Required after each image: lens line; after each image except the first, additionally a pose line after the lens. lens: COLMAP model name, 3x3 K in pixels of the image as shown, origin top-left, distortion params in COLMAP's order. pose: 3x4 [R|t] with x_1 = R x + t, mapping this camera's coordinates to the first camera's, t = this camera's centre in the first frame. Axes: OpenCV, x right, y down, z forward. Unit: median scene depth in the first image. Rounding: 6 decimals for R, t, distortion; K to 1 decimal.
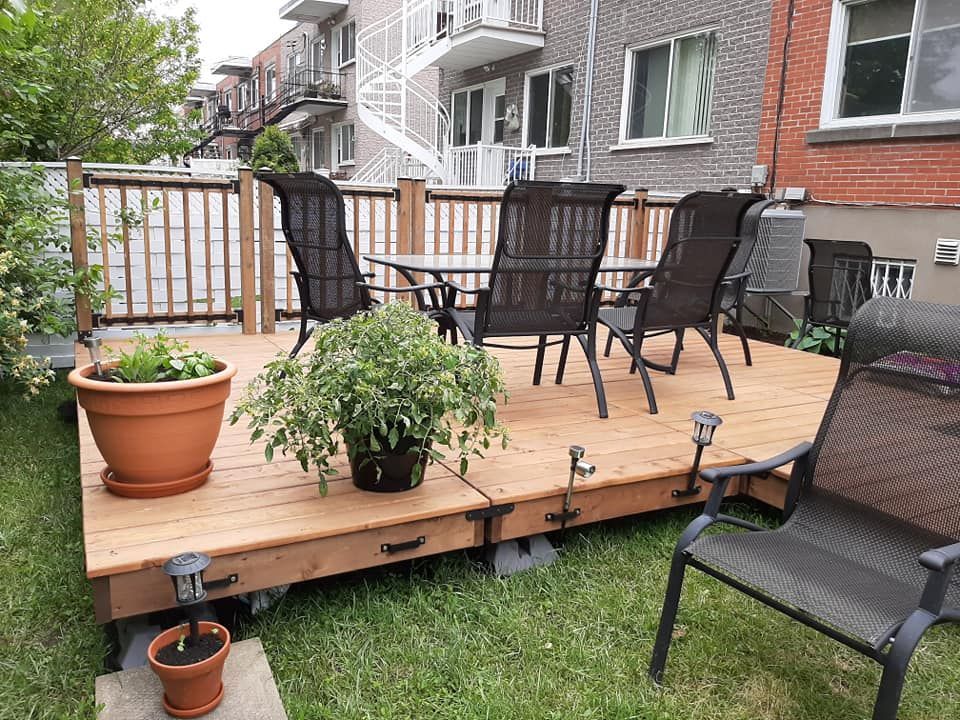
lens RADIAL K [[745.2, 0, 480.0], [0, 745.2, 360.0], [0, 0, 1]] dist [0.038332, -0.150100]
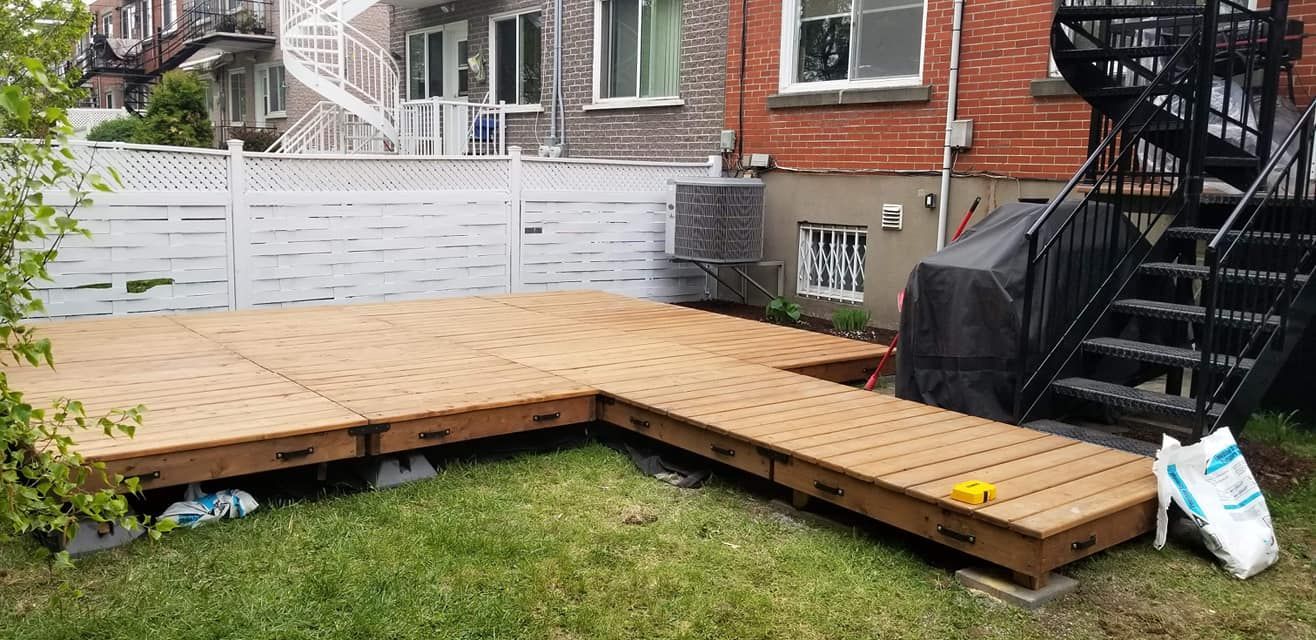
lens RADIAL K [[981.9, 0, 658.0], [0, 981.9, 320.0], [0, 0, 1]] dist [0.004156, -0.107830]
pose [[0.981780, -0.034824, 0.186802, 0.037013], [0.043960, 0.998020, -0.044987, 0.022673], [-0.184865, 0.052379, 0.981367, -0.141548]]
